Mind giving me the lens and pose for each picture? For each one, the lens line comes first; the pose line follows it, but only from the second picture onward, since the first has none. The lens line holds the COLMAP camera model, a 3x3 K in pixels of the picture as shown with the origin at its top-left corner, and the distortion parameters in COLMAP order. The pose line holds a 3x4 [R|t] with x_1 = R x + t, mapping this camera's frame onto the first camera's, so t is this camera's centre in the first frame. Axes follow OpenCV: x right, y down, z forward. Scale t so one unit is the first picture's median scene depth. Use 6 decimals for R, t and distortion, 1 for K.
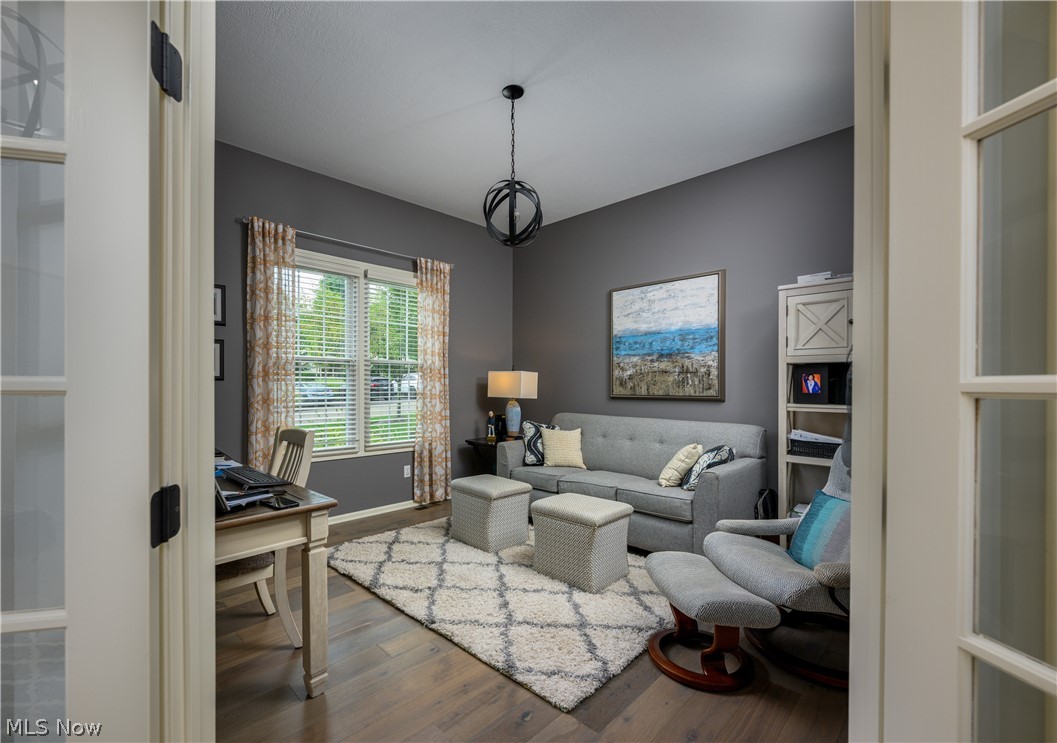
lens RADIAL K [[461.3, 0, 507.7], [0, 461.3, 390.6], [0, 0, 1]] dist [-0.002284, -0.000038]
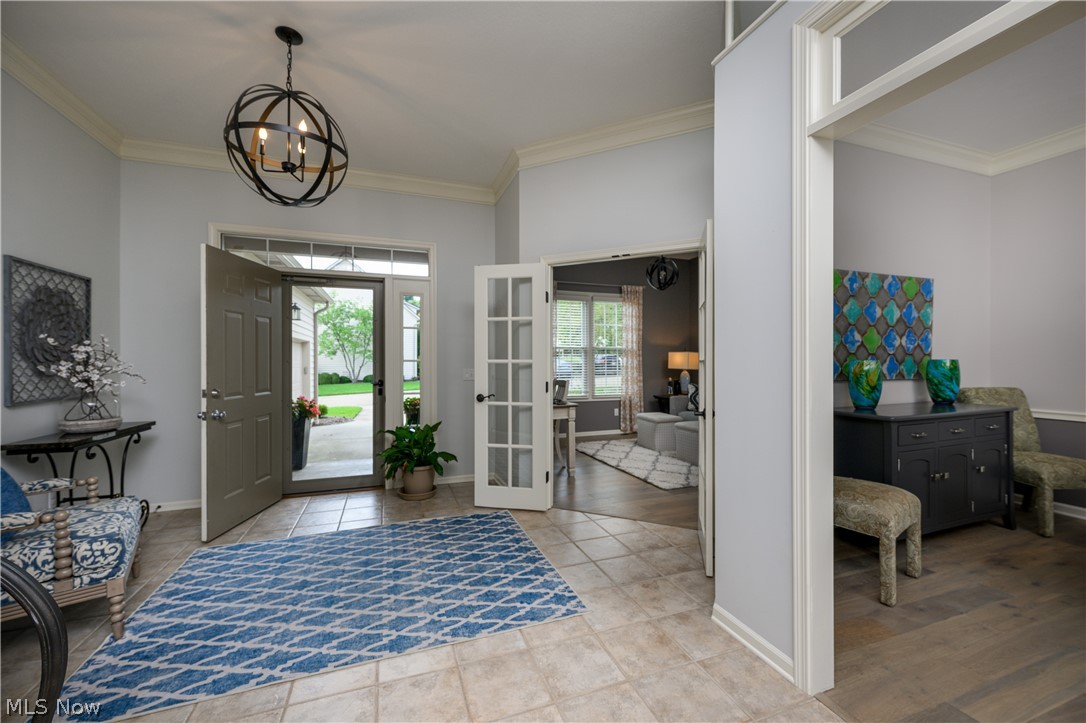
lens RADIAL K [[431.7, 0, 540.3], [0, 431.7, 363.7], [0, 0, 1]] dist [0.001175, 0.000039]
pose [[0.906873, -0.005380, -0.421369, 0.192939], [0.002844, 0.999974, -0.006645, 0.006936], [0.421393, 0.004827, 0.906865, -0.543808]]
